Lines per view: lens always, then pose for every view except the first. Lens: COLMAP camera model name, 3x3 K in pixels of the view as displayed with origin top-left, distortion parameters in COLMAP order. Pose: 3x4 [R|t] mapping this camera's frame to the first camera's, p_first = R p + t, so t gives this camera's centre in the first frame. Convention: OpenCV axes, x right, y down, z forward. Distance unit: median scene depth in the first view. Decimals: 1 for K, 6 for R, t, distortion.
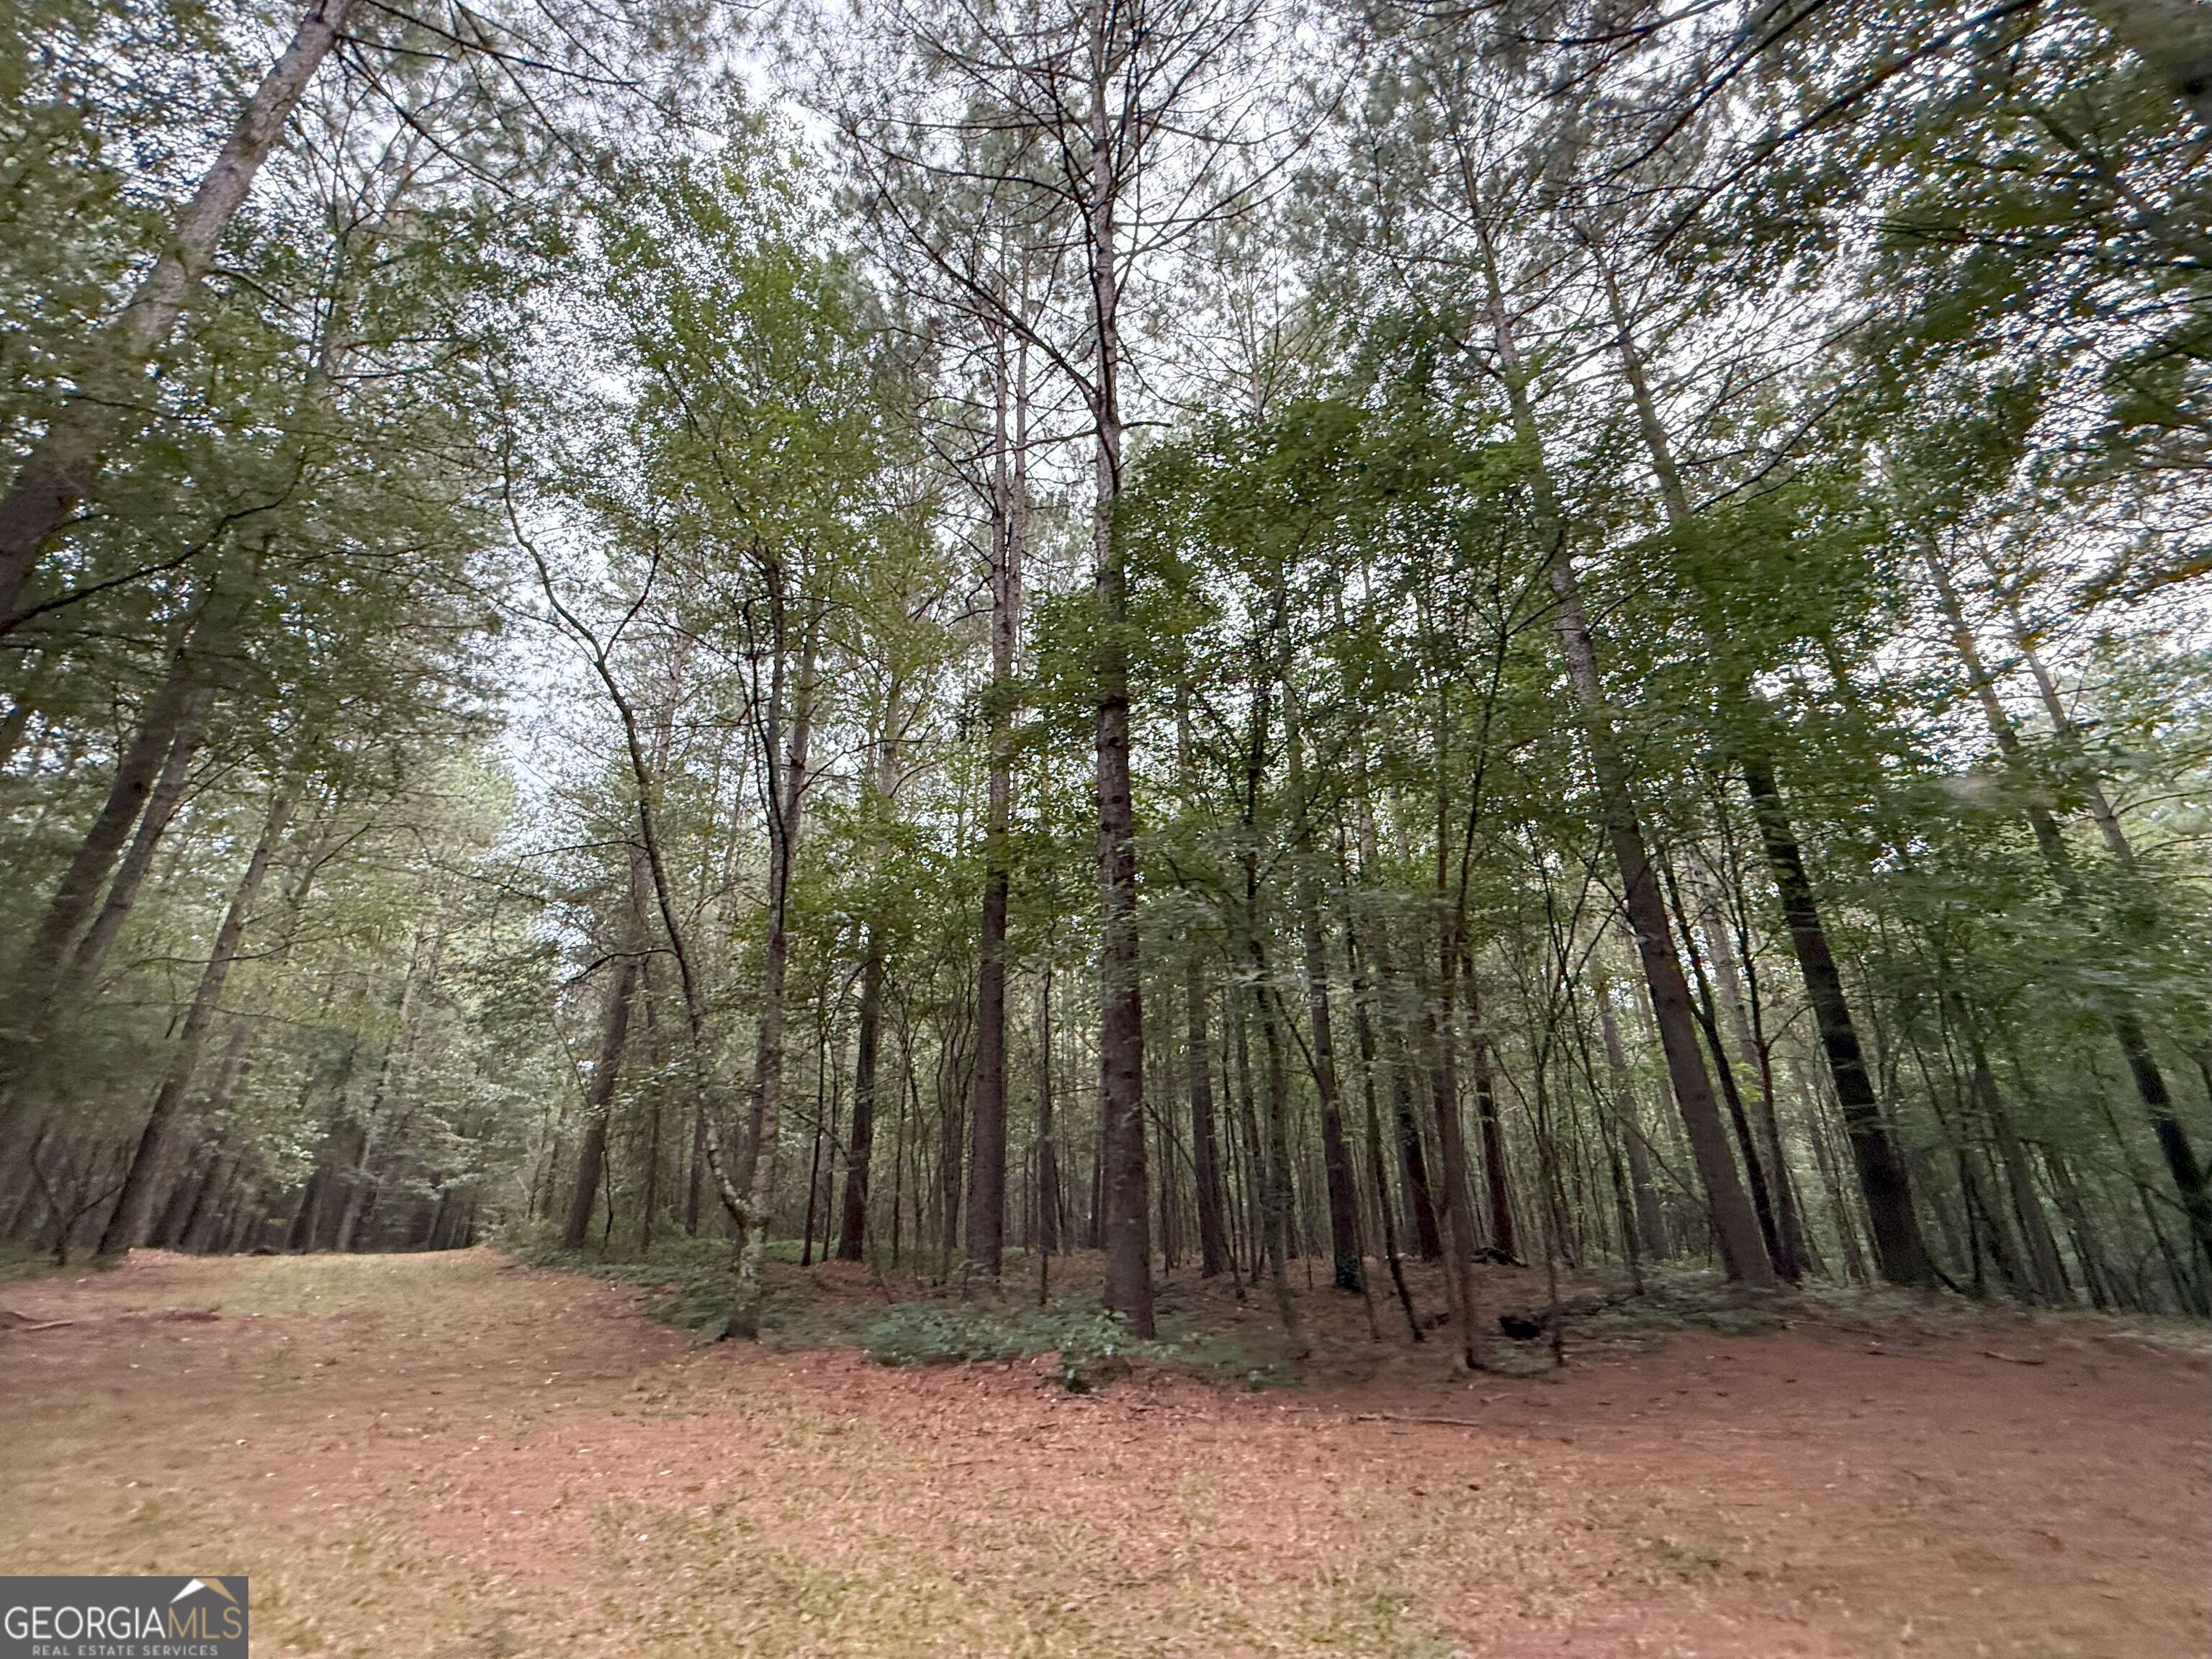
lens RADIAL K [[879.4, 0, 1099.1], [0, 879.4, 820.6], [0, 0, 1]] dist [-0.000478, 0.000400]
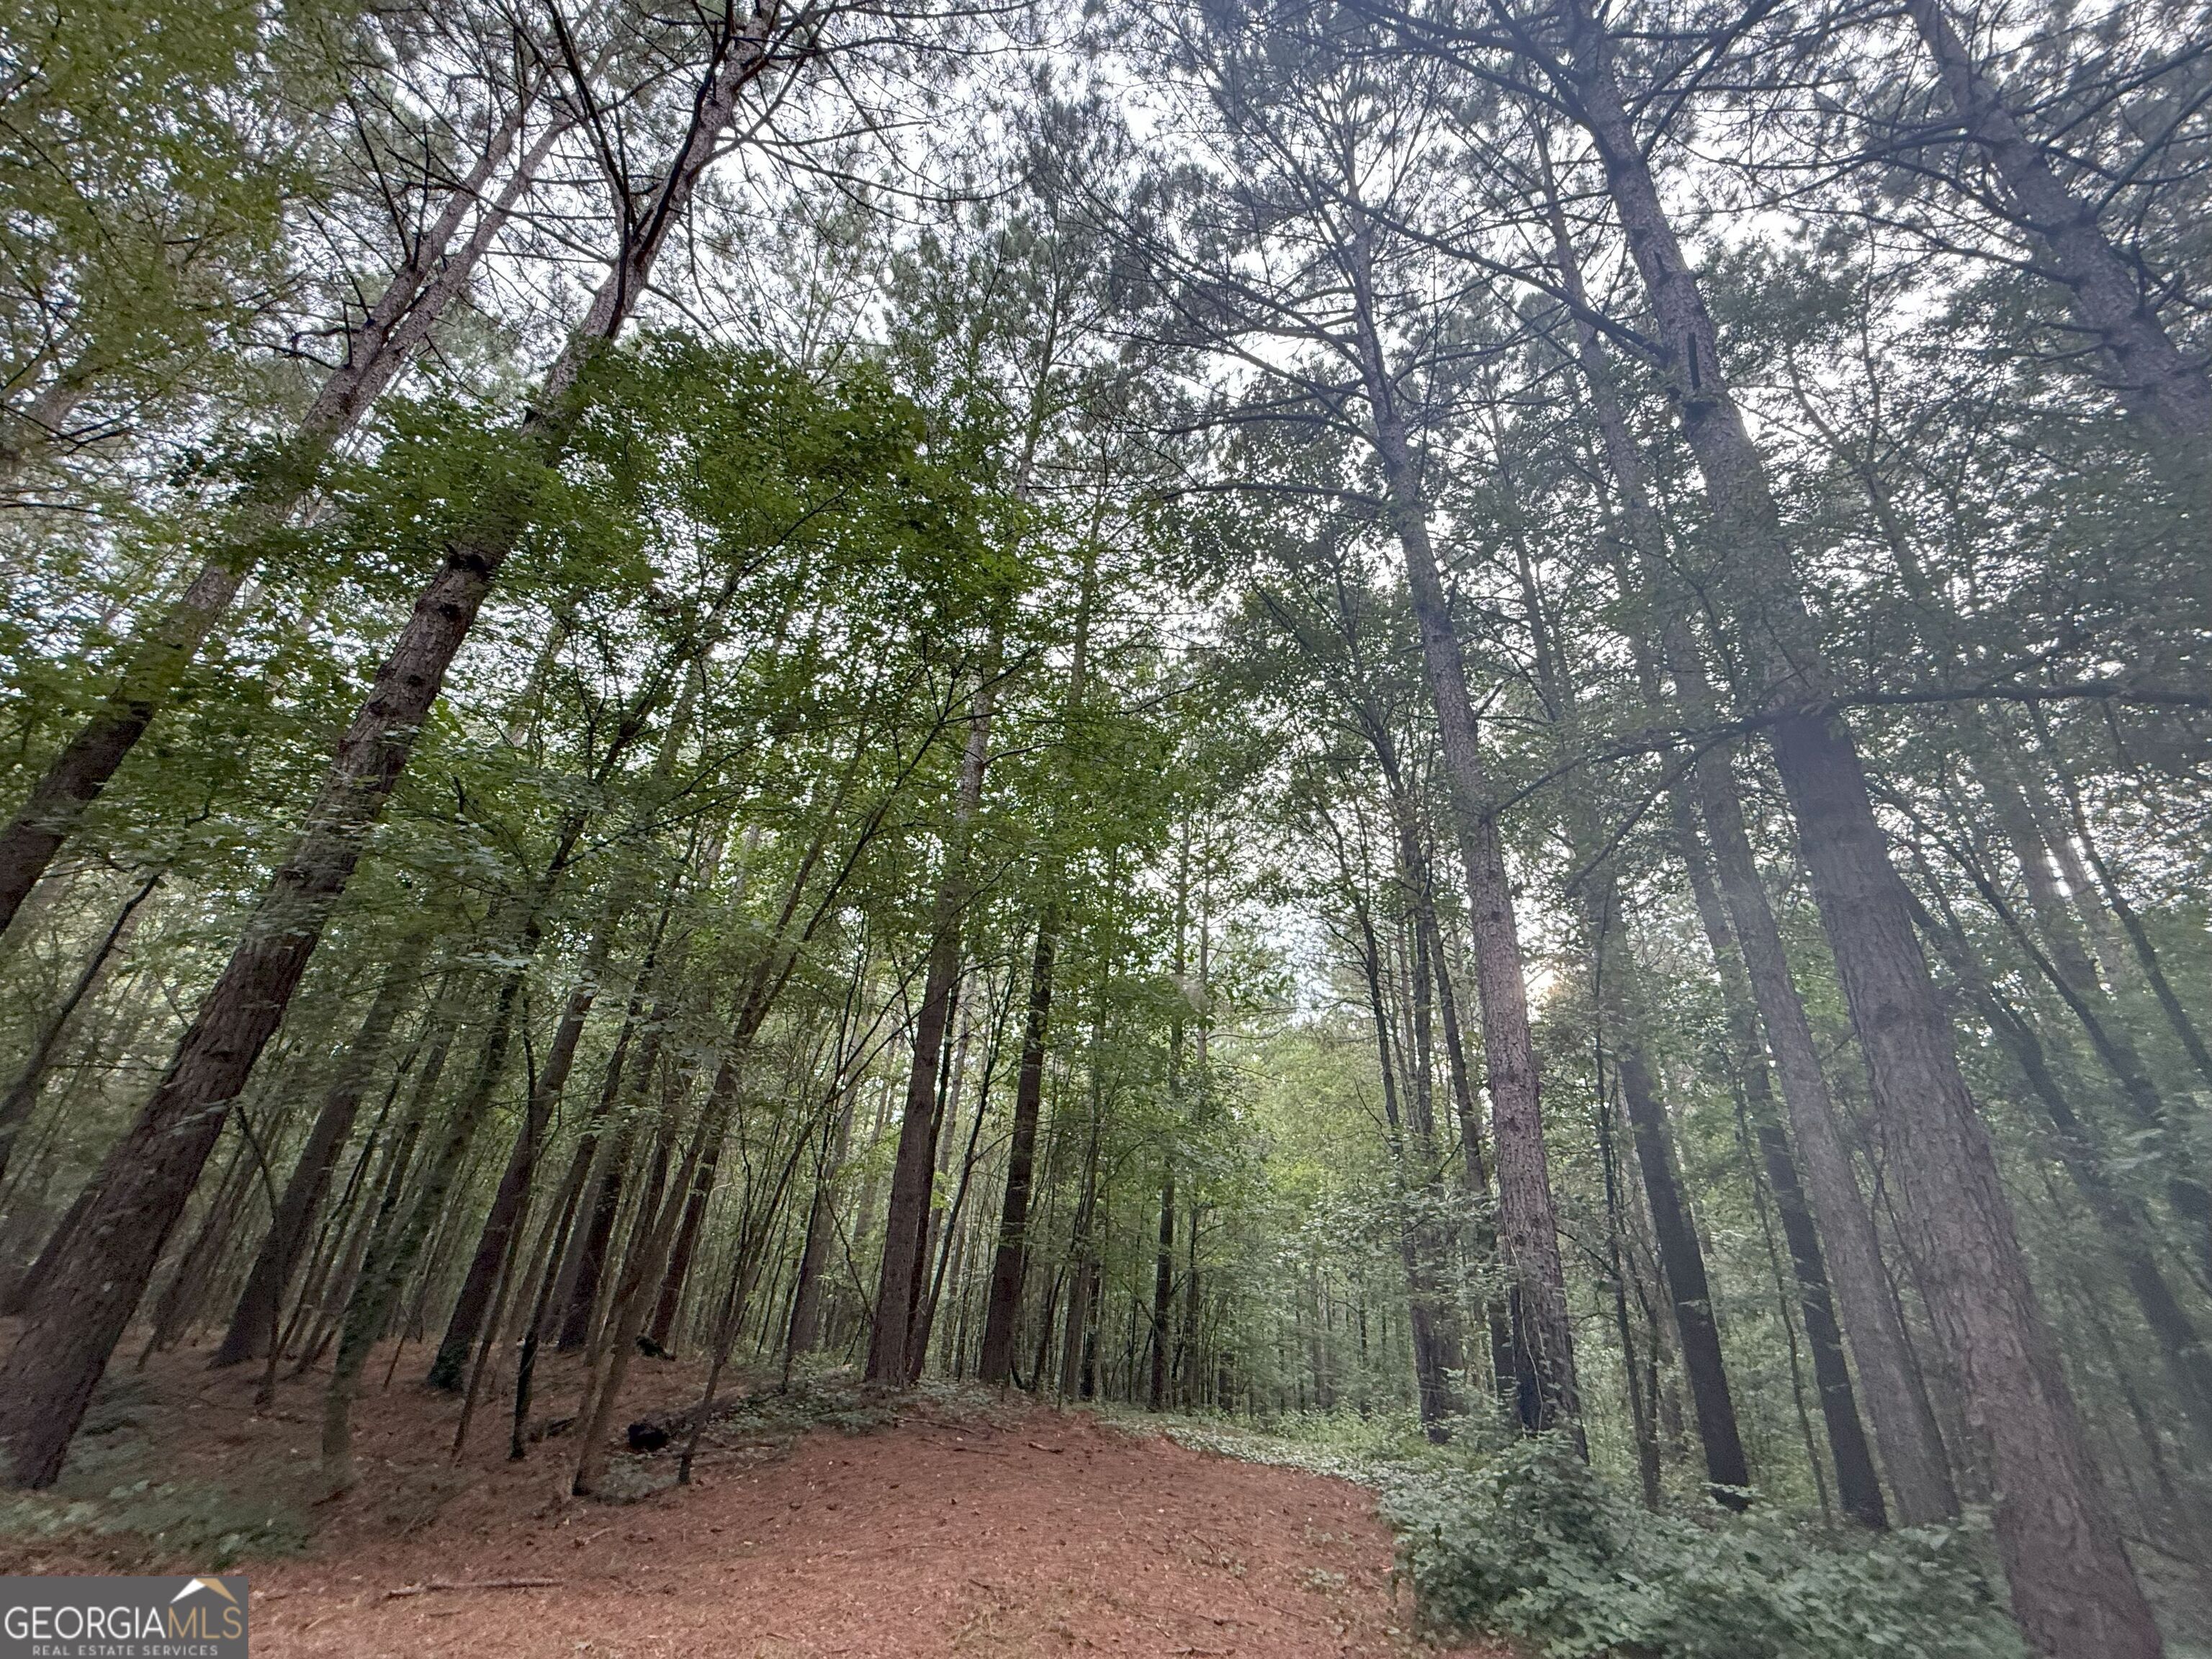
lens RADIAL K [[879.4, 0, 1097.7], [0, 879.4, 824.5], [0, 0, 1]] dist [-0.000478, 0.000400]
pose [[0.683206, 0.389970, 0.617376, 0.001916], [-0.346347, 0.917364, -0.196182, 0.020342], [-0.642863, -0.079793, 0.761813, 0.057992]]
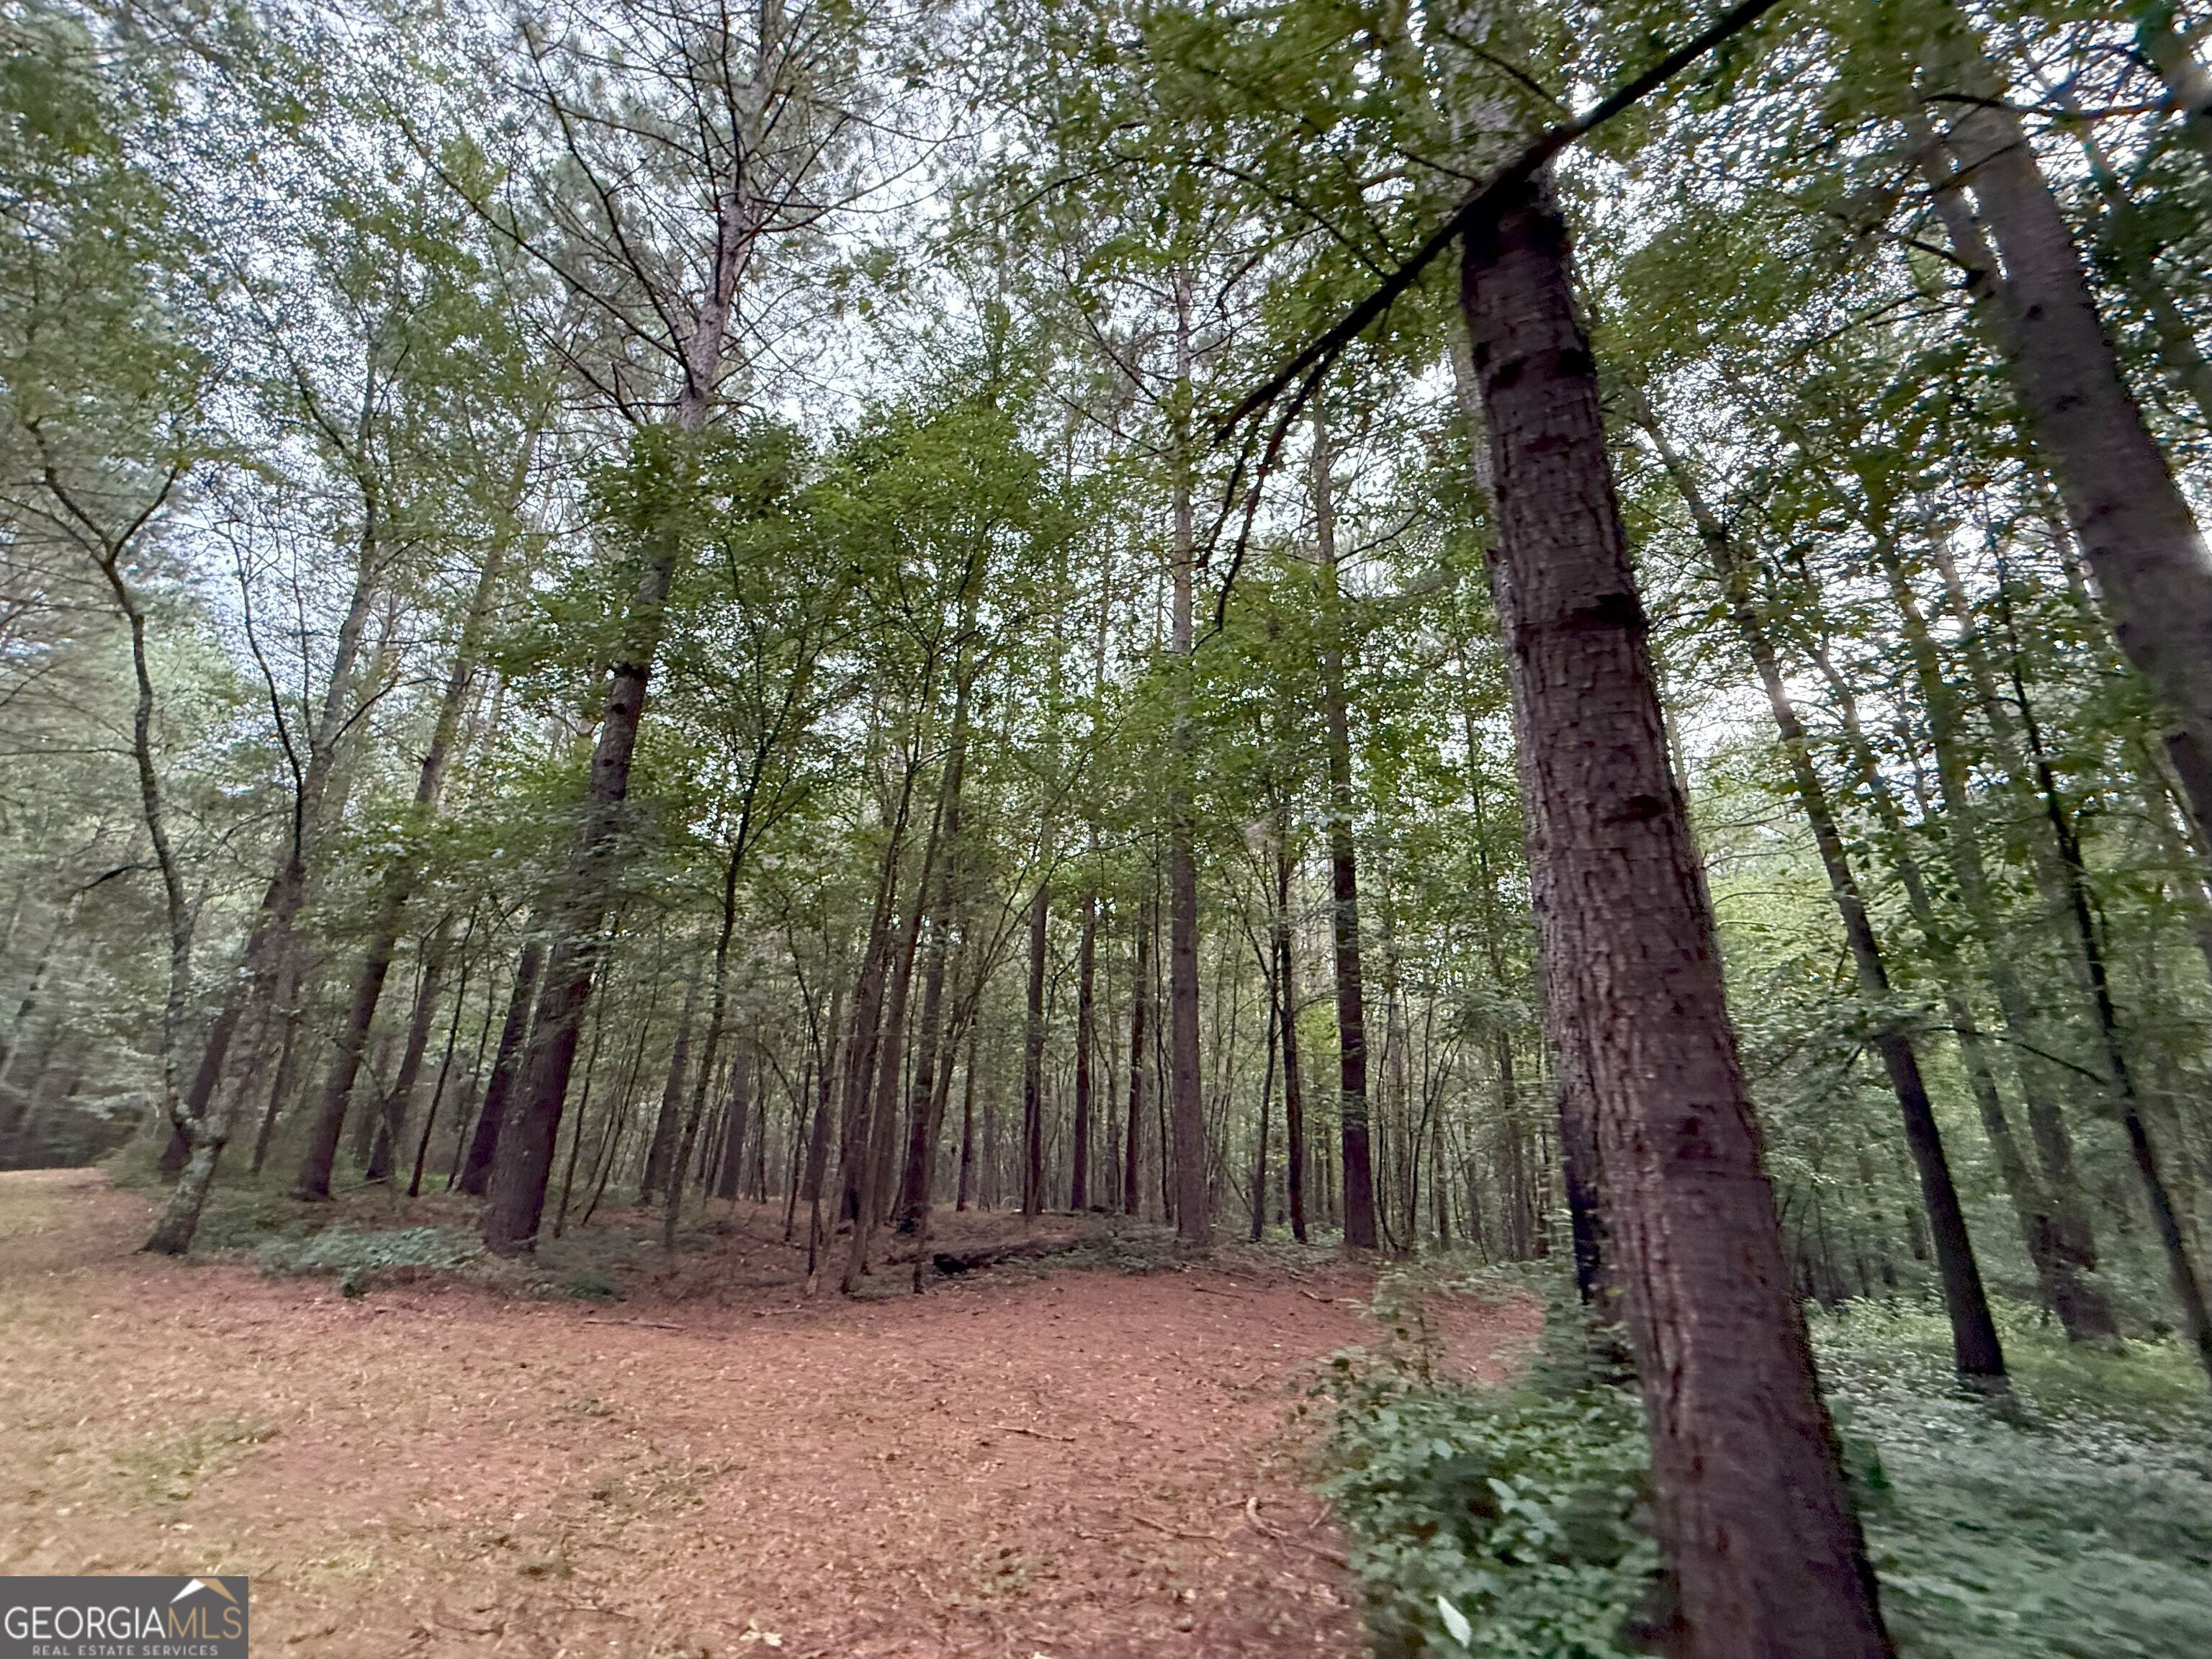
lens RADIAL K [[879.4, 0, 1113.8], [0, 879.4, 813.5], [0, 0, 1]] dist [-0.000478, 0.000400]
pose [[0.984930, 0.098763, 0.141982, 0.312598], [-0.103224, 0.994359, 0.024388, -0.033323], [-0.138772, -0.038676, 0.989569, -0.086301]]
